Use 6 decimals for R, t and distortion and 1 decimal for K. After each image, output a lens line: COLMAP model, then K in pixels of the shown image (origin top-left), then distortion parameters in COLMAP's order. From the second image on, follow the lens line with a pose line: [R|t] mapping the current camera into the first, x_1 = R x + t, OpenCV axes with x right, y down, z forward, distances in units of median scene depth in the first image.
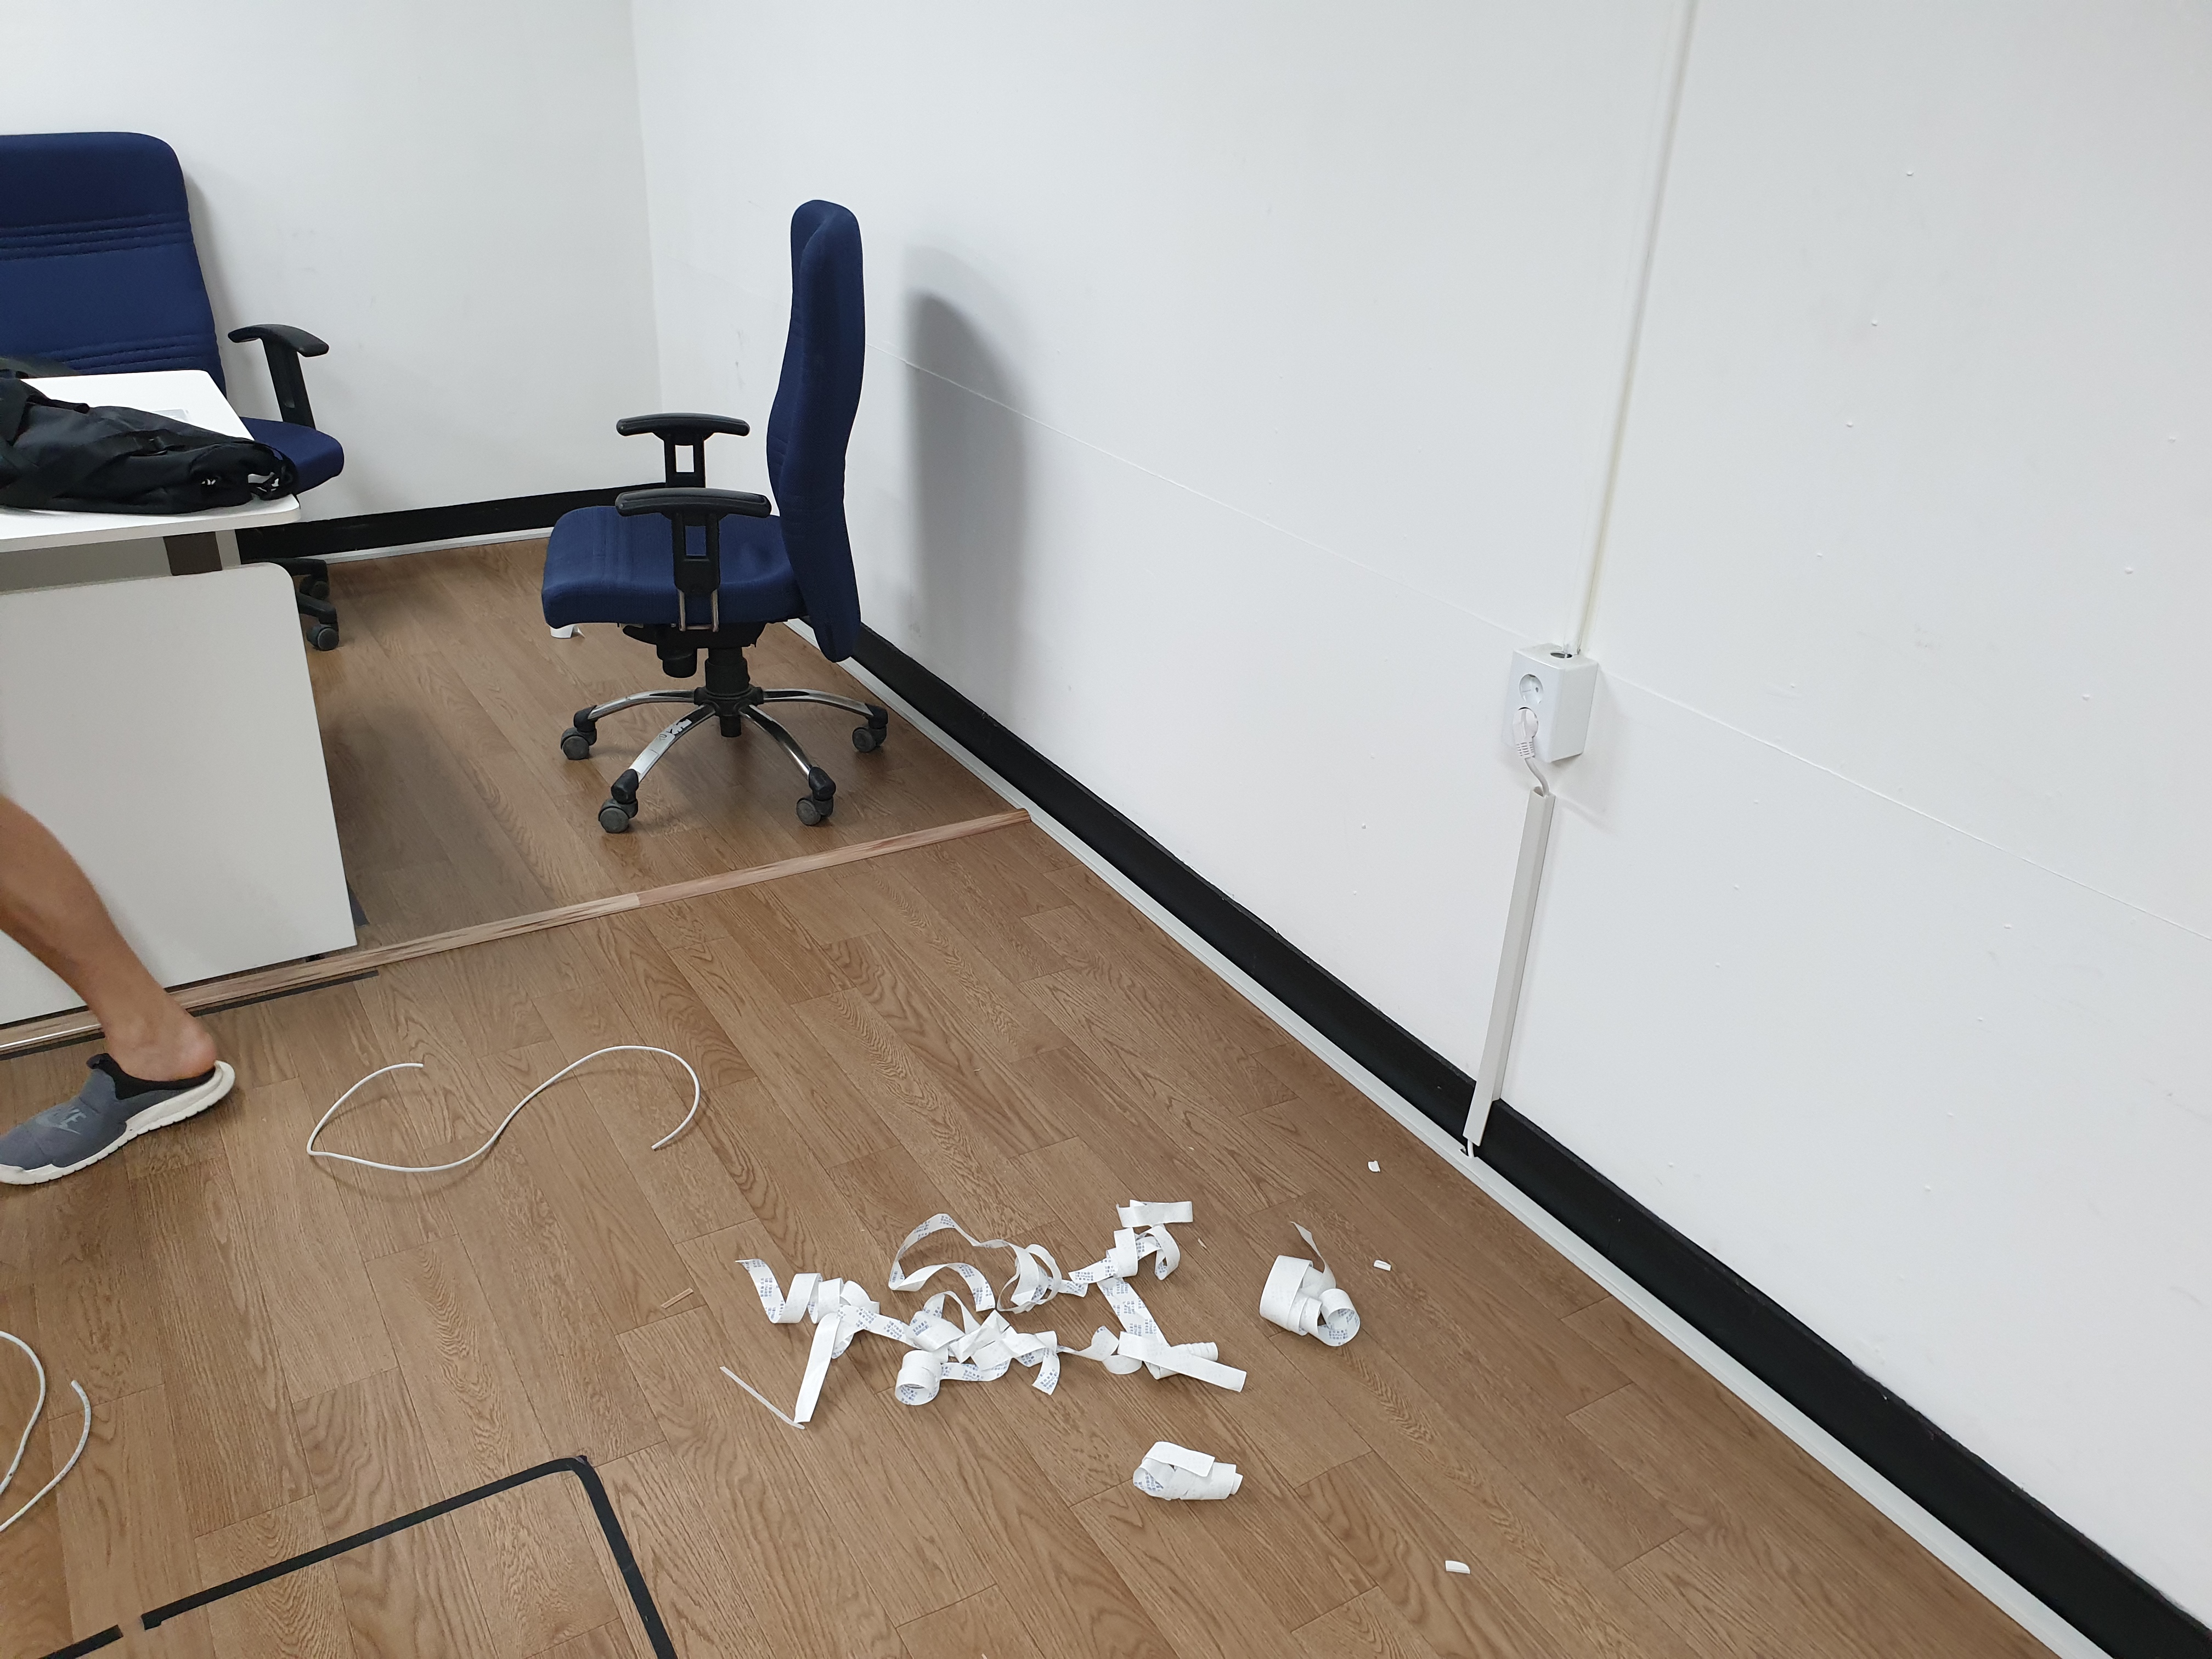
lens RADIAL K [[1662.2, 0, 1109.4], [0, 1662.2, 830.5], [0, 0, 1]] dist [0.003576, -0.001575]
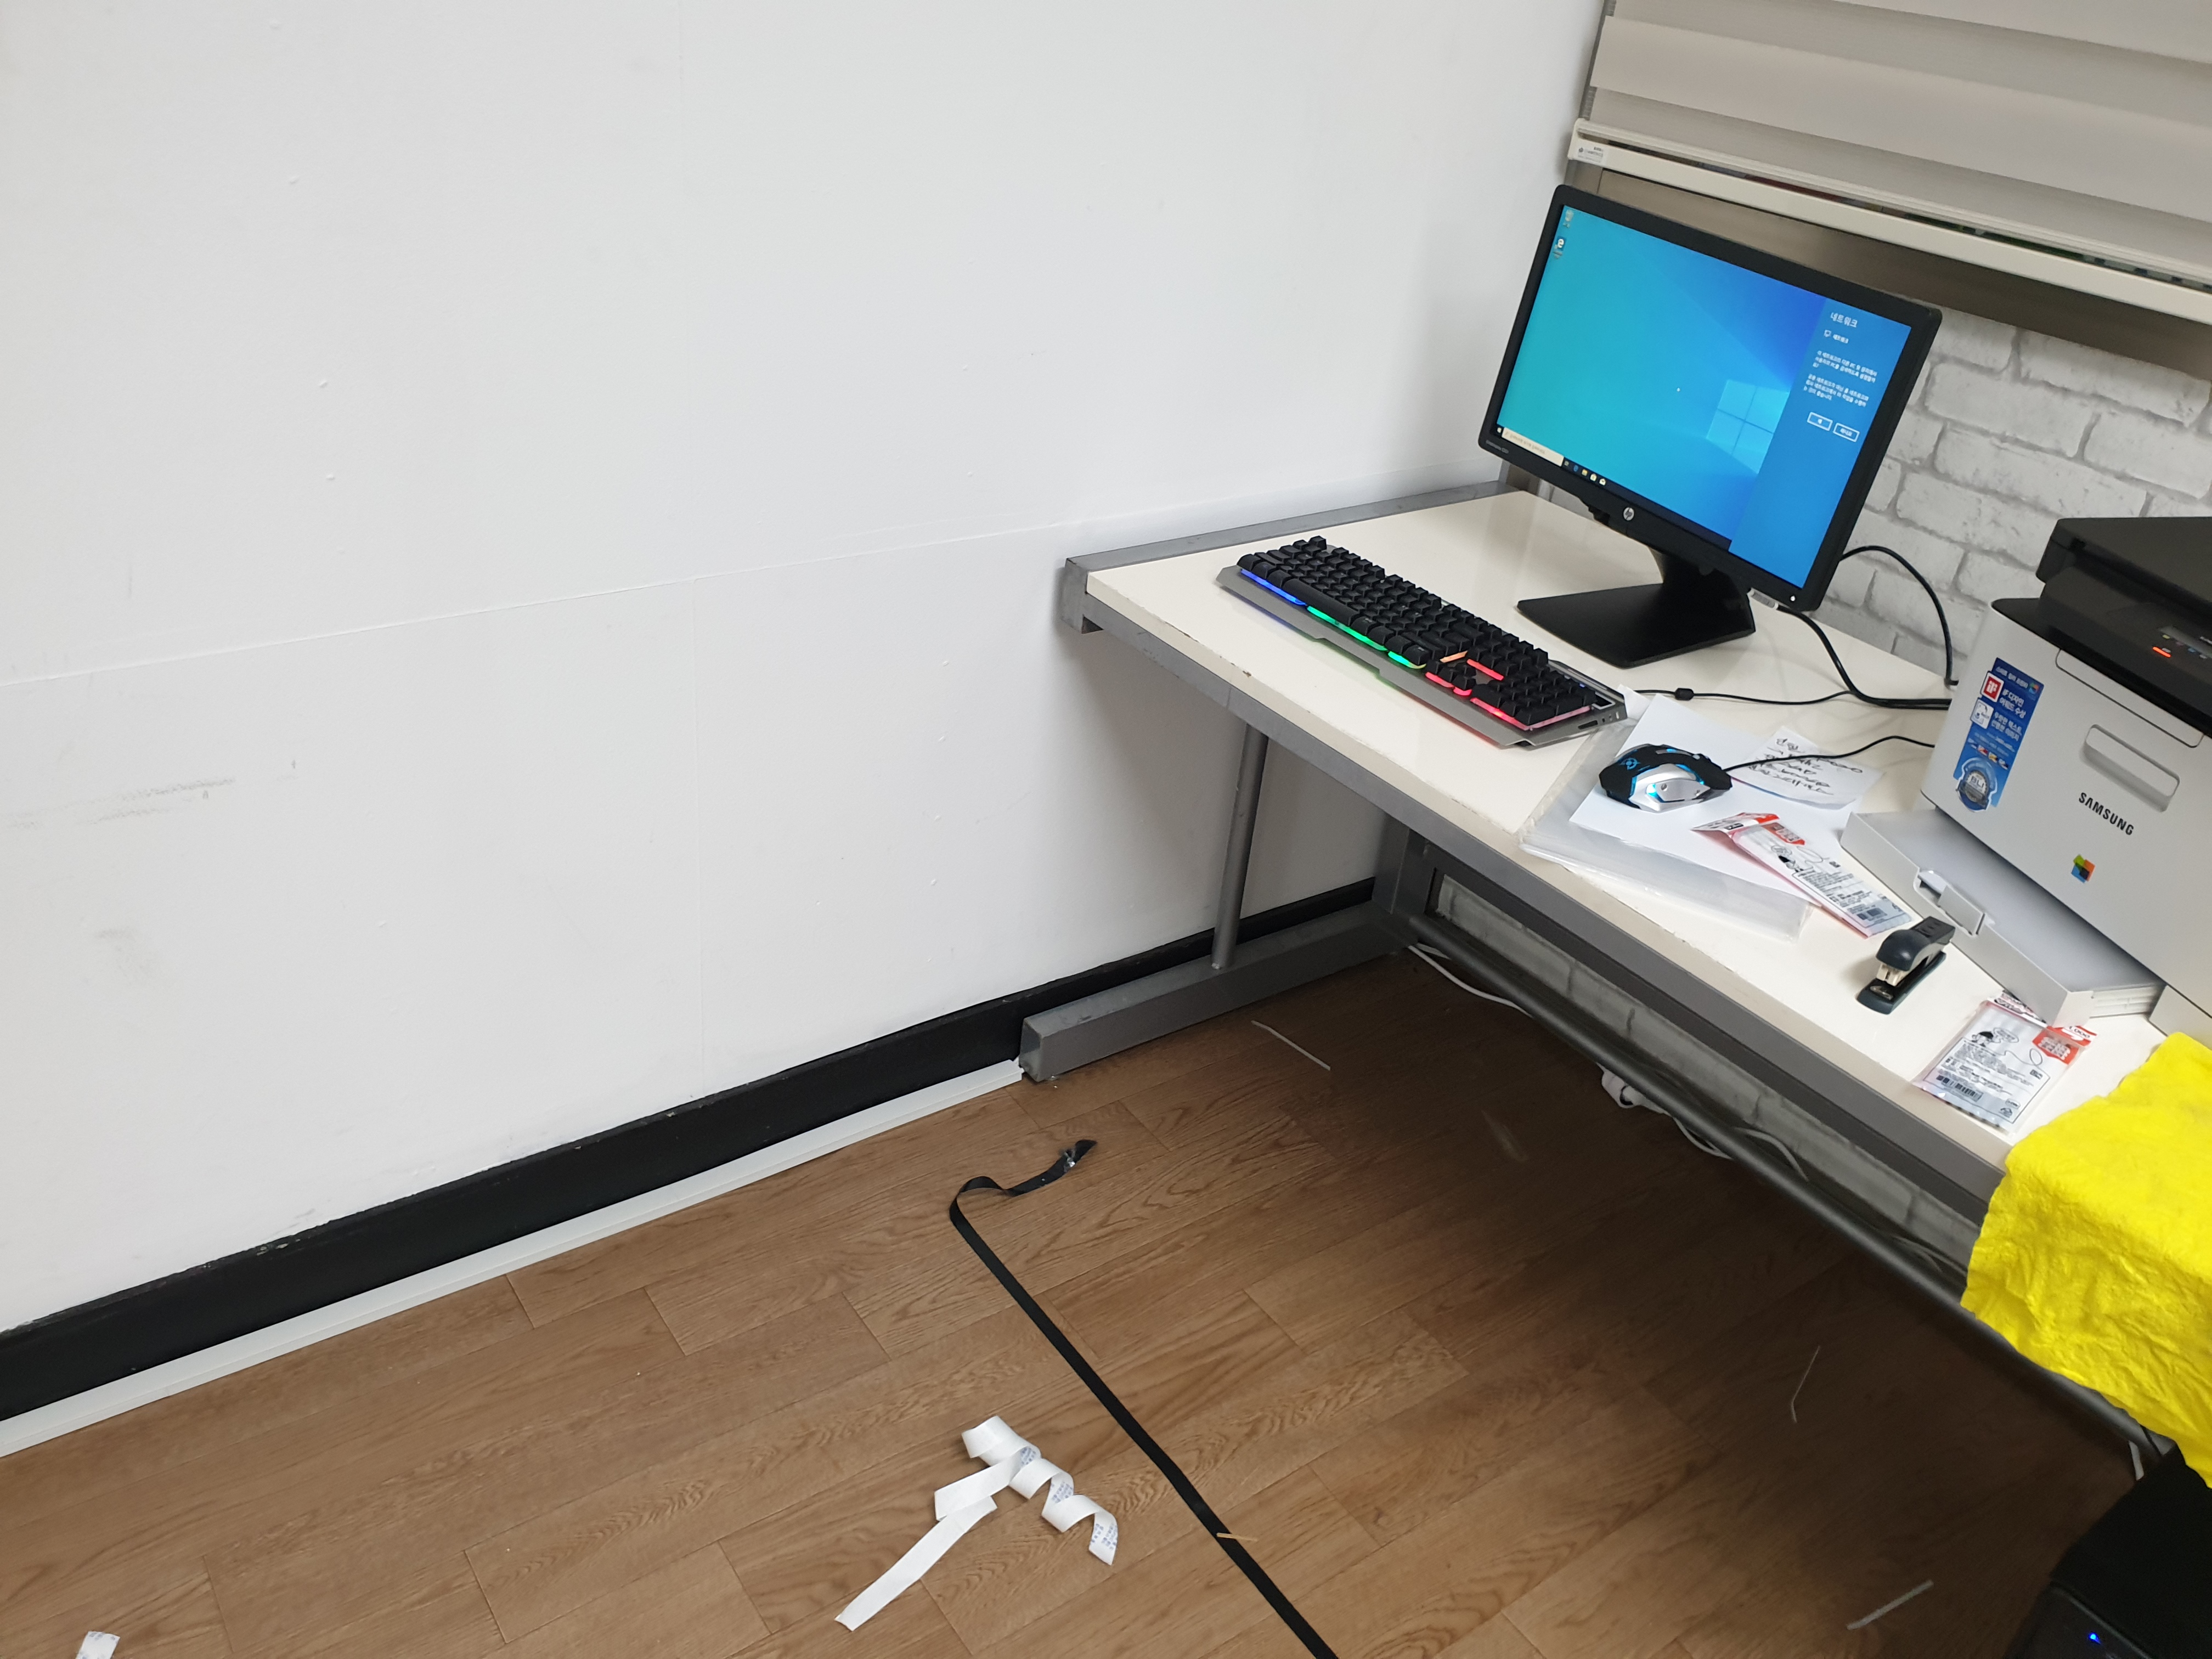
lens RADIAL K [[1806.9, 0, 1108.0], [0, 1806.9, 828.6], [0, 0, 1]] dist [0.008380, 0.022242]
pose [[-0.067451, -0.547113, 0.834336, -0.434310], [0.346172, 0.771460, 0.533868, -0.336477], [-0.935743, 0.324834, 0.137359, 0.596765]]
